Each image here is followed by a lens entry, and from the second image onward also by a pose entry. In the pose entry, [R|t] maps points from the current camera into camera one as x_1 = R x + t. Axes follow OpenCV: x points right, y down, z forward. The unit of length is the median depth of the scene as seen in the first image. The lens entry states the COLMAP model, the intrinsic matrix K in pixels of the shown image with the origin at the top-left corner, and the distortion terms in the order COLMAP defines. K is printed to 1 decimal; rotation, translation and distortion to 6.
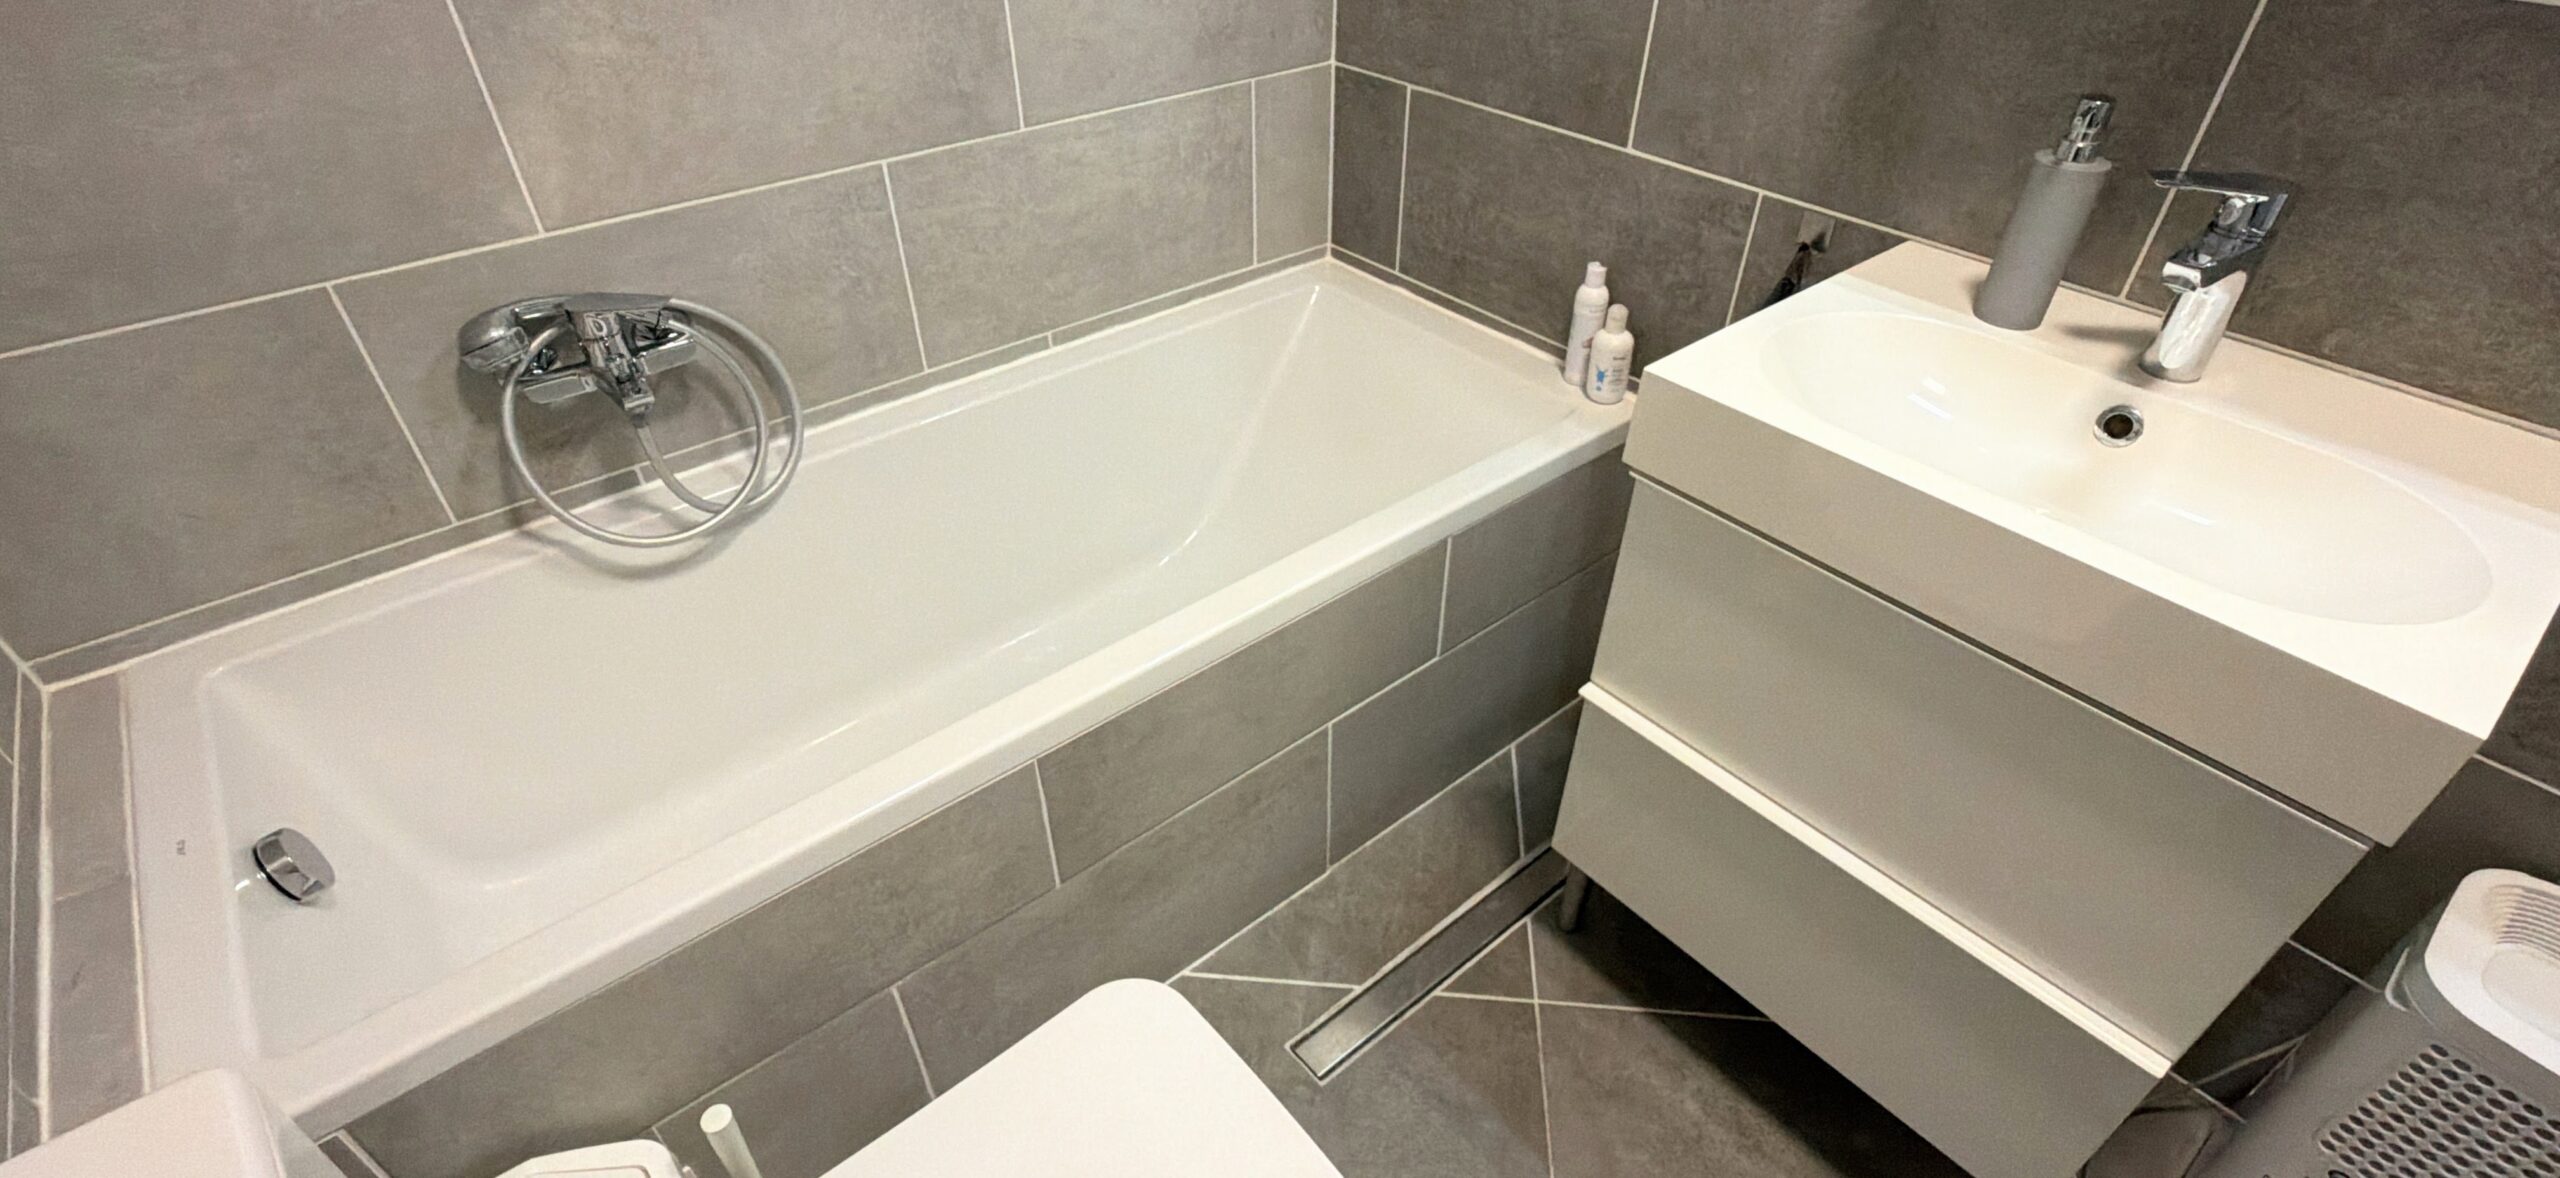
lens RADIAL K [[1164.5, 0, 1283.8], [0, 1164.5, 593.5], [0, 0, 1]] dist [0.001870, -0.000436]
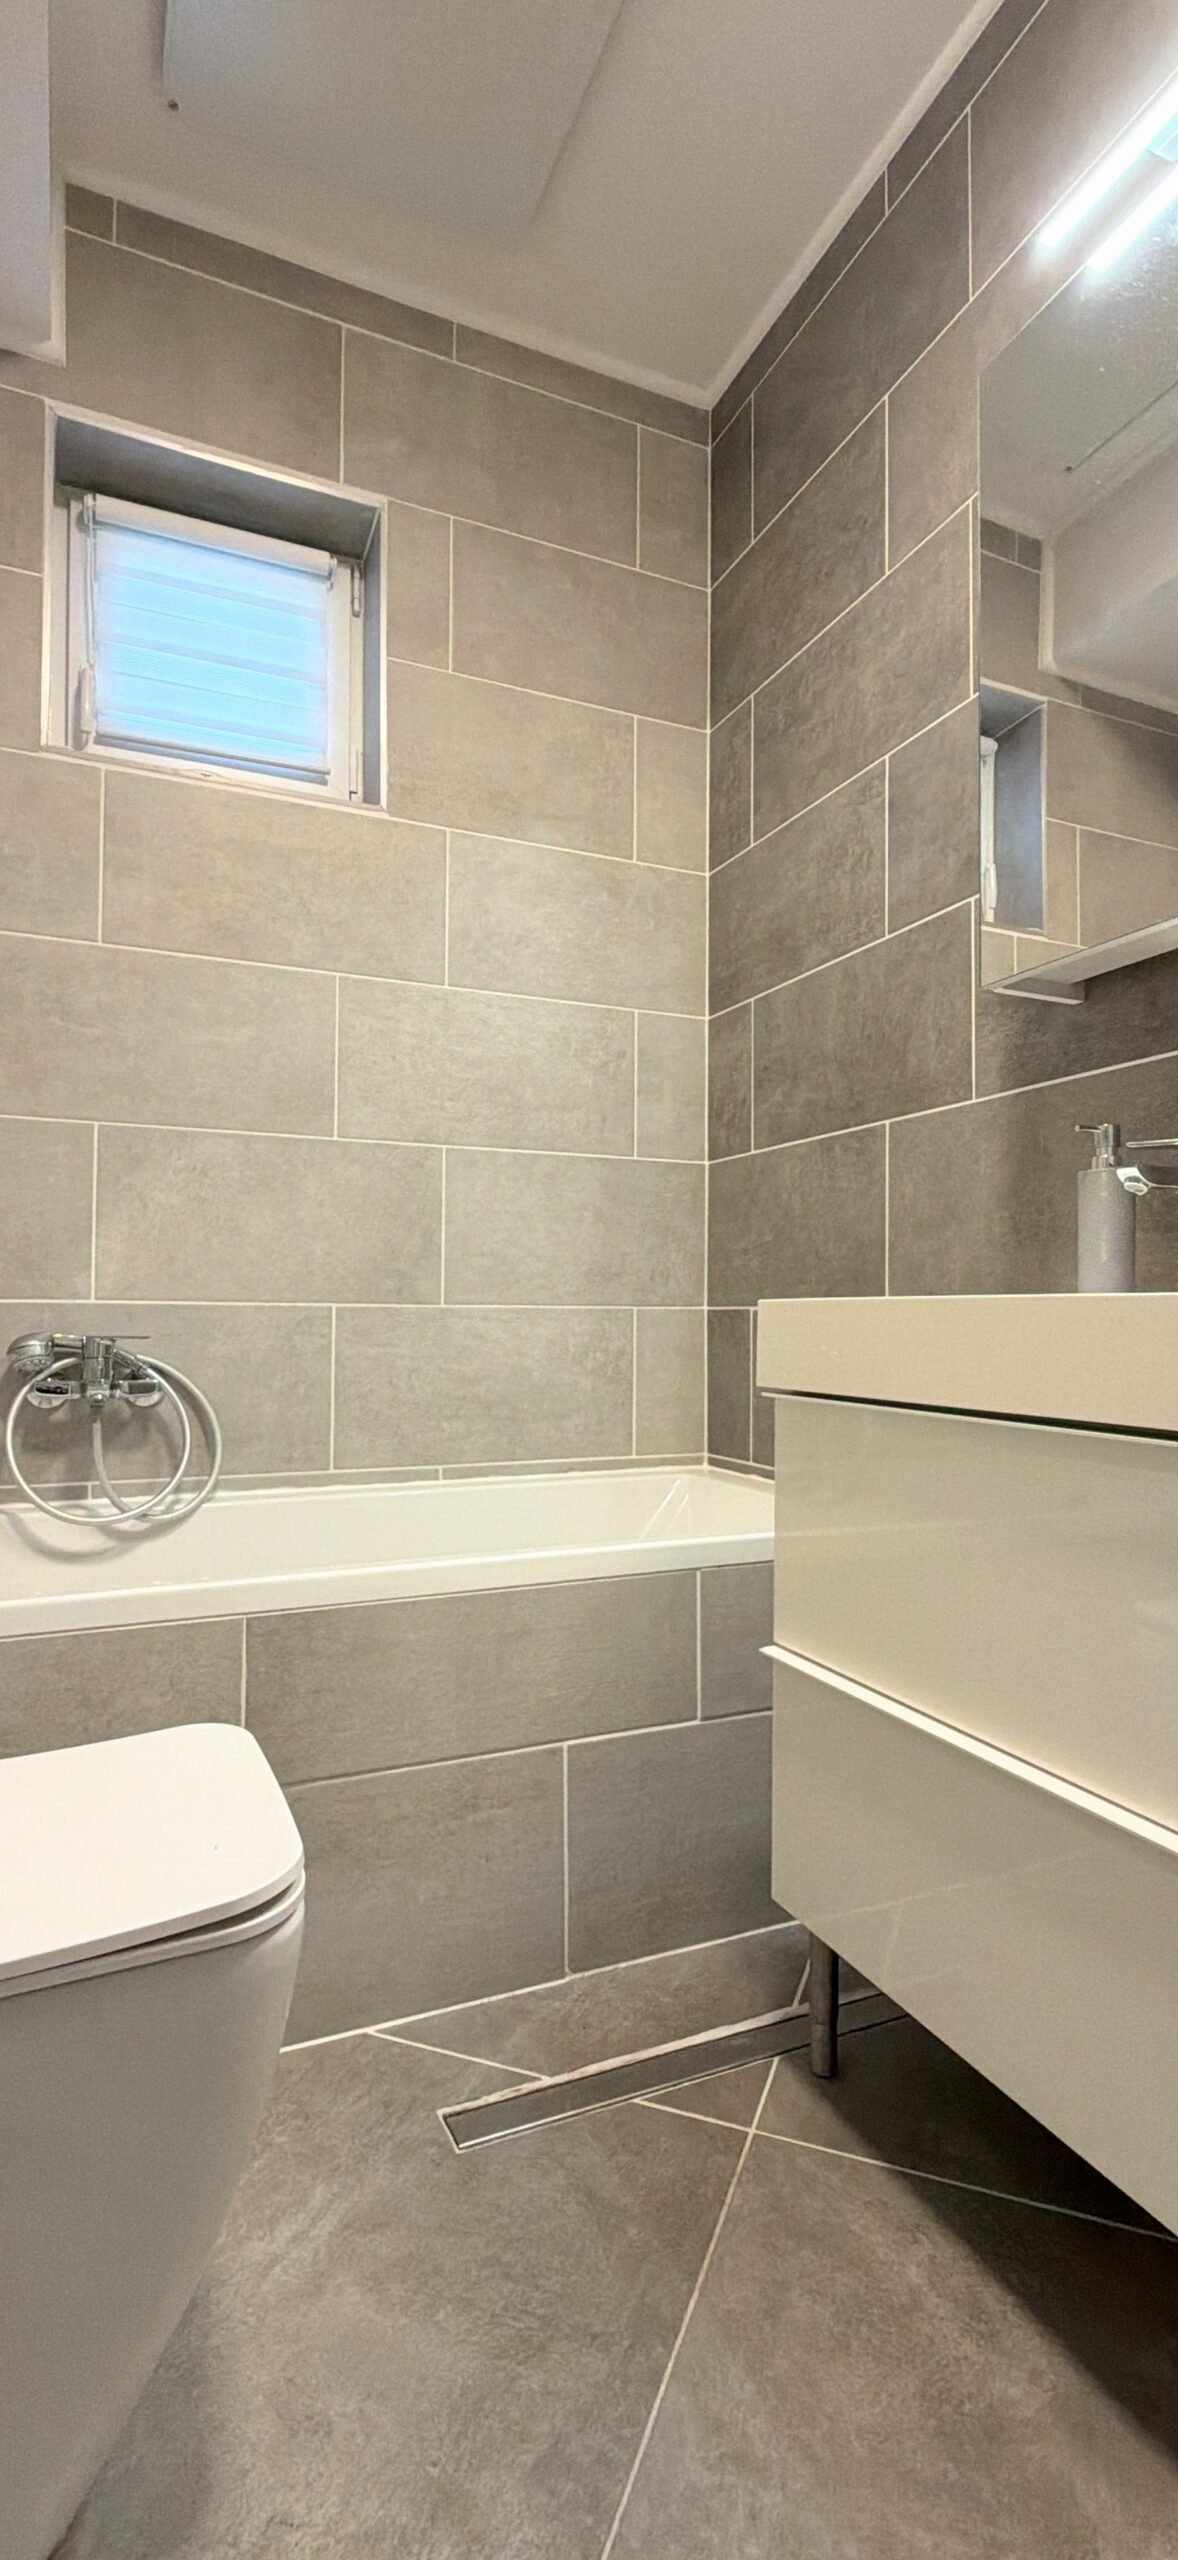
lens RADIAL K [[1164.5, 0, 589.1], [0, 1164.5, 1292.2], [0, 0, 1]] dist [0.001870, -0.000436]
pose [[0.961628, -0.003533, -0.274333, 0.326217], [-0.172988, 0.768297, -0.616275, 0.414843], [0.212946, 0.640084, 0.738205, 0.016877]]
